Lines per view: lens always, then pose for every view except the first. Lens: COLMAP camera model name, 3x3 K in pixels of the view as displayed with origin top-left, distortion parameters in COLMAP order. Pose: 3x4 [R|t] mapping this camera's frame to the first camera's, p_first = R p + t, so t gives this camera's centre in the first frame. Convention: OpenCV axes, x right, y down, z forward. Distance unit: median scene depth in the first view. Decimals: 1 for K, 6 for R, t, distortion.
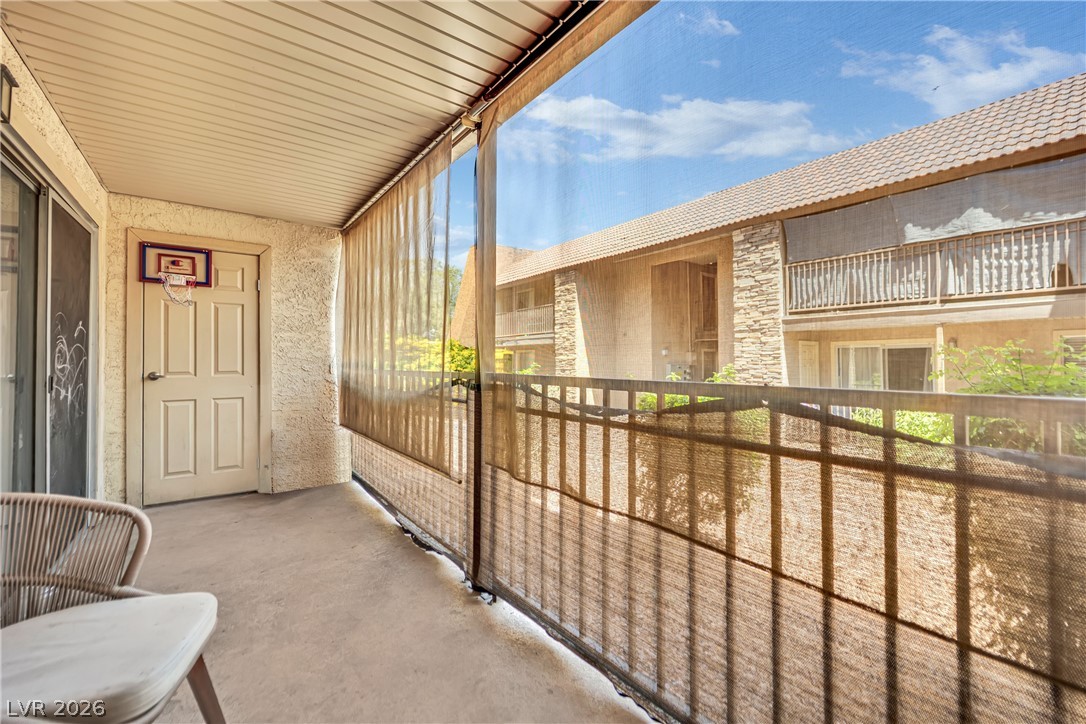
lens RADIAL K [[447.6, 0, 540.7], [0, 447.6, 357.7], [0, 0, 1]] dist [-0.014430, -0.000629]
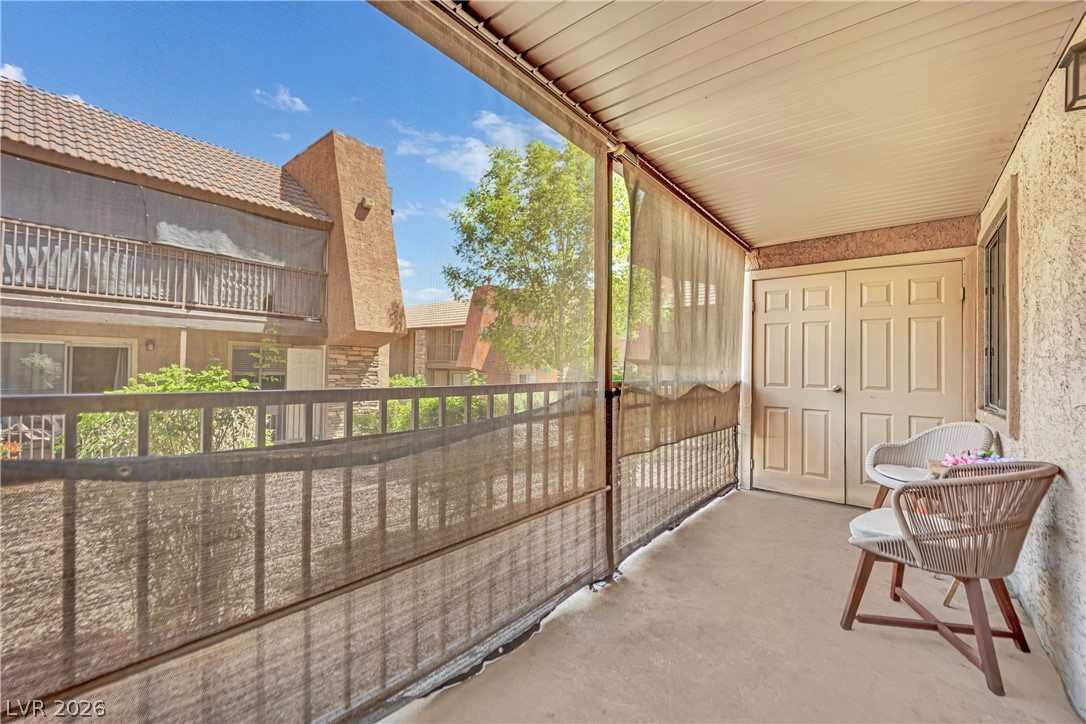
lens RADIAL K [[447.6, 0, 540.7], [0, 447.6, 357.7], [0, 0, 1]] dist [-0.014430, -0.000629]
pose [[-0.233473, 0.022254, 0.972109, -0.361458], [-0.024917, 0.999273, -0.028860, 0.004707], [-0.972044, -0.030960, -0.232749, 0.439234]]
